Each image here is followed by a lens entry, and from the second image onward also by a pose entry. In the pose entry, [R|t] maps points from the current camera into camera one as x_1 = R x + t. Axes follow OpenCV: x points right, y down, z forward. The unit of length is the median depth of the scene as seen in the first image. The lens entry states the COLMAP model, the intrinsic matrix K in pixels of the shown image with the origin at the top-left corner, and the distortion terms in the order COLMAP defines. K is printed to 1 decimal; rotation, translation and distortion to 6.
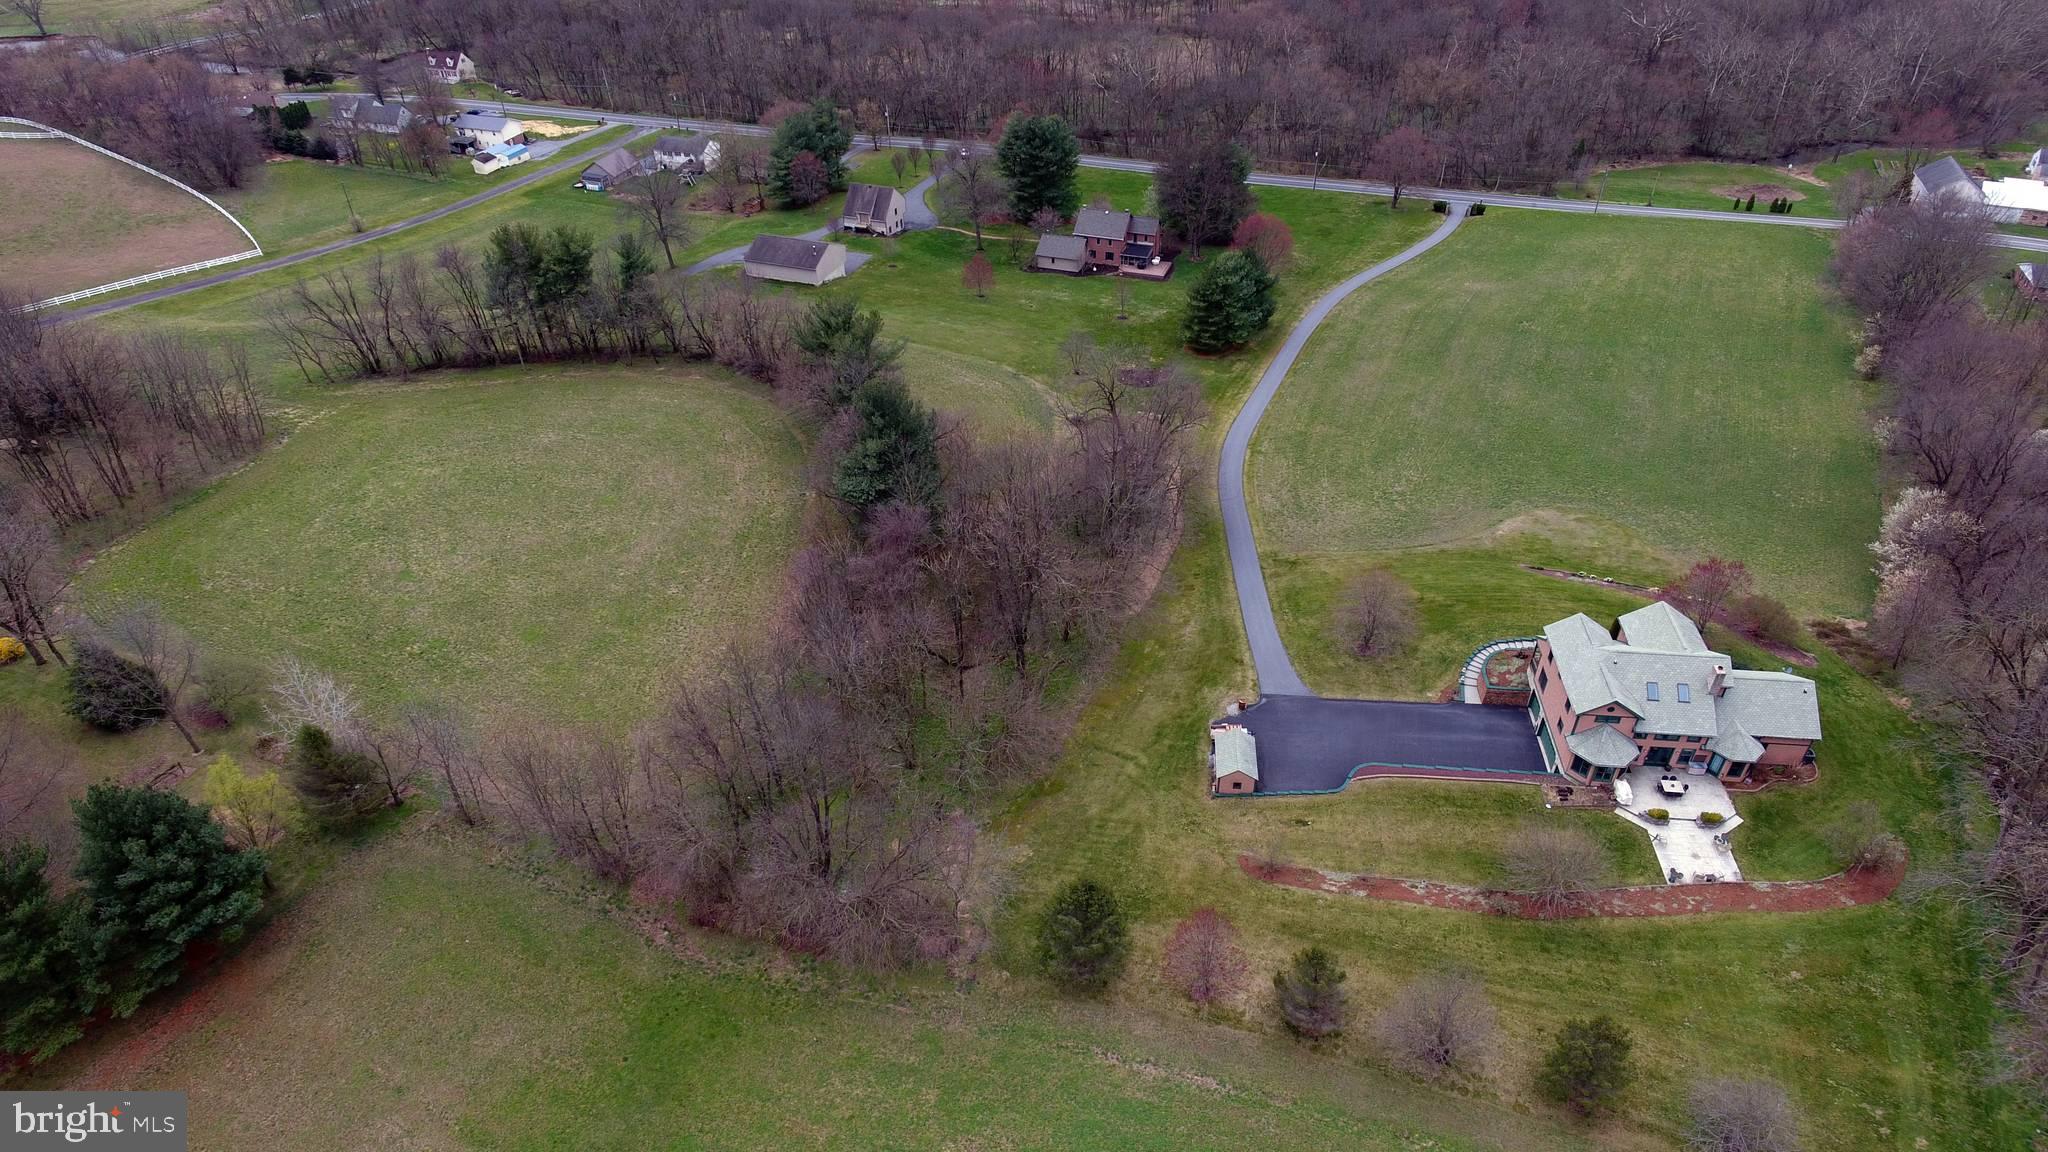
lens RADIAL K [[1203.5, 0, 1038.9], [0, 1203.5, 574.4], [0, 0, 1]] dist [0.003814, -0.000710]
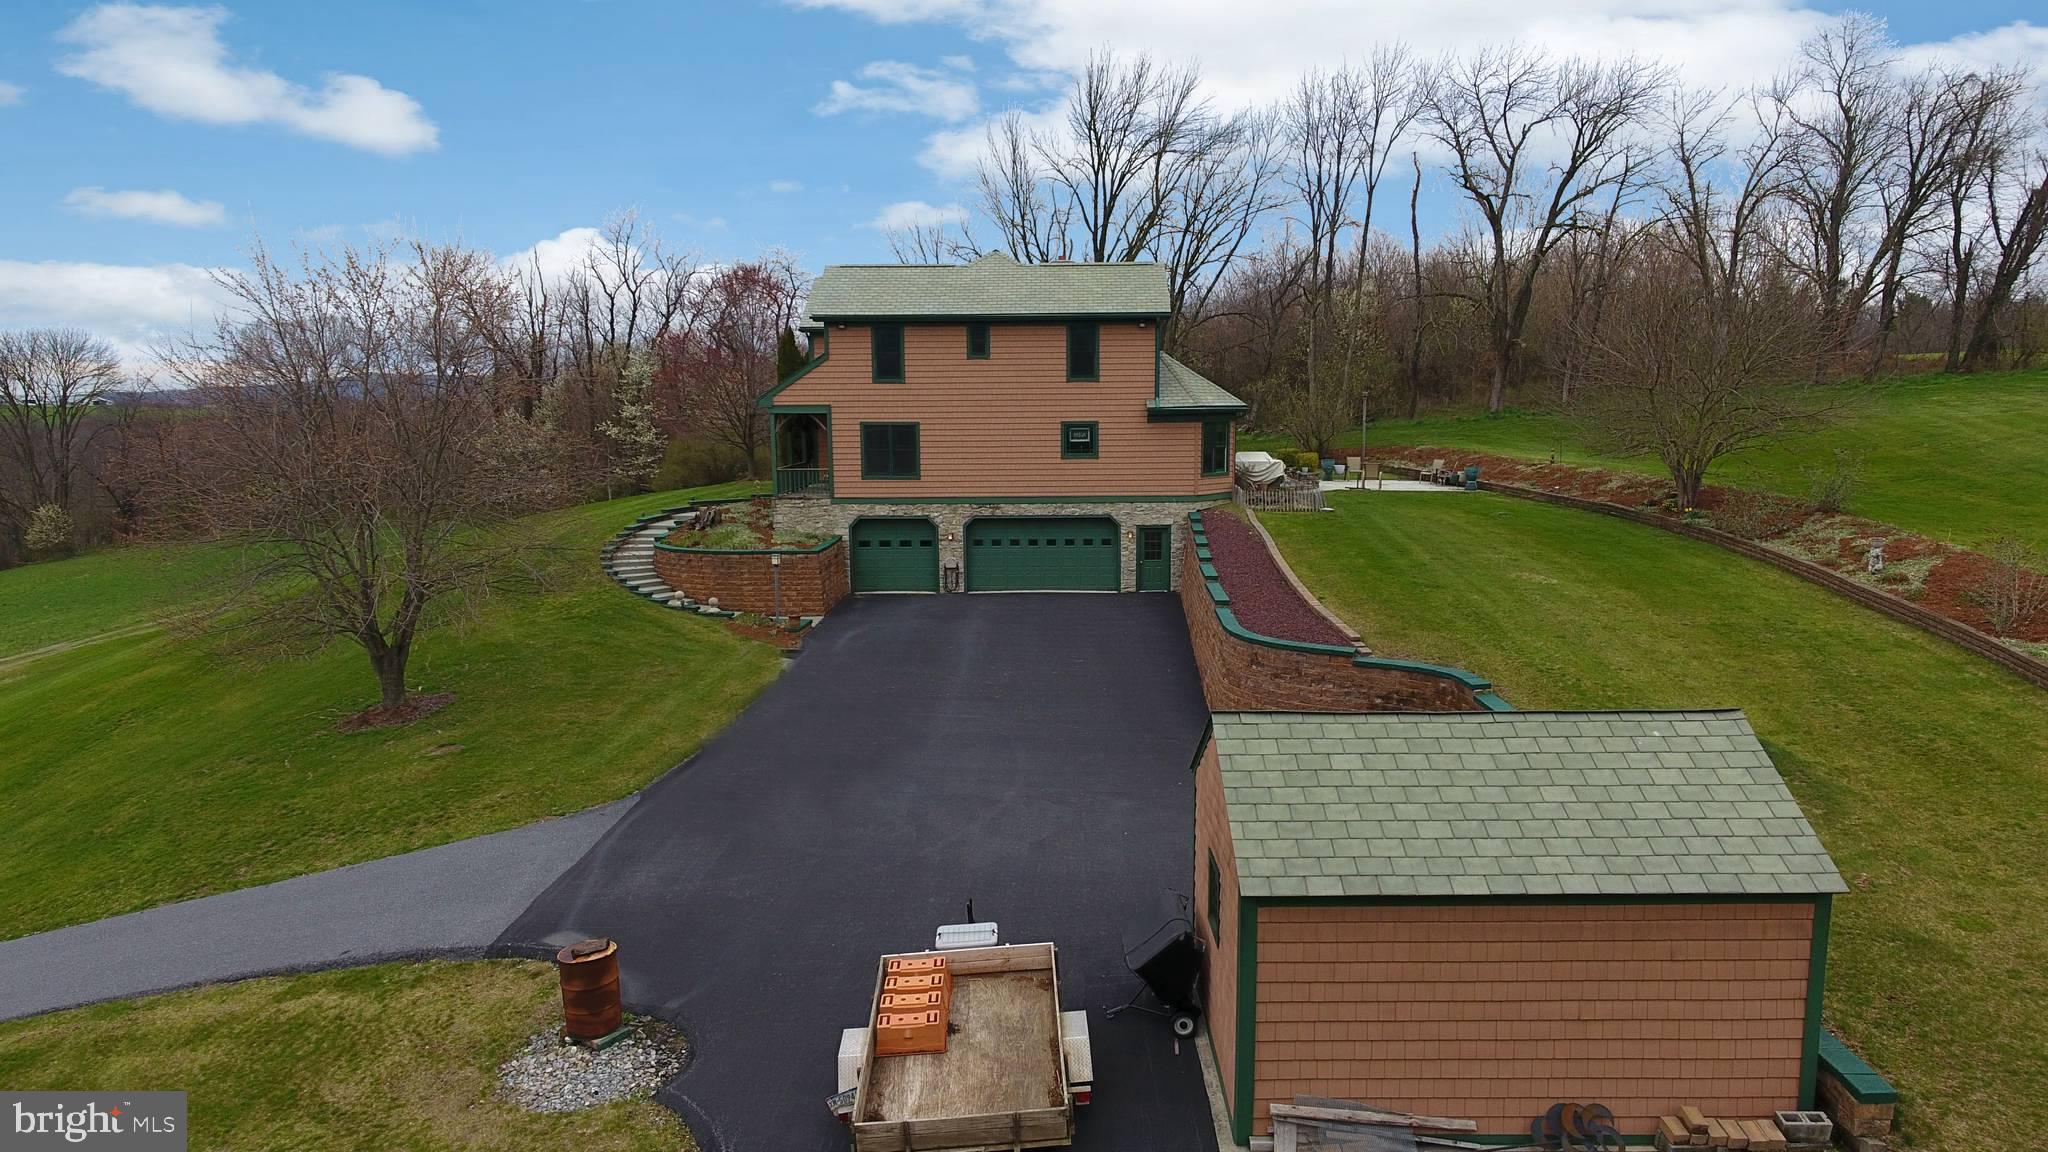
lens RADIAL K [[1203.5, 0, 1038.9], [0, 1203.5, 574.4], [0, 0, 1]] dist [0.003814, -0.000710]
pose [[-0.081948, -0.127074, 0.988502, 0.060259], [0.609438, 0.778401, 0.150588, 0.096367], [-0.788587, 0.614771, 0.013655, 1.061283]]
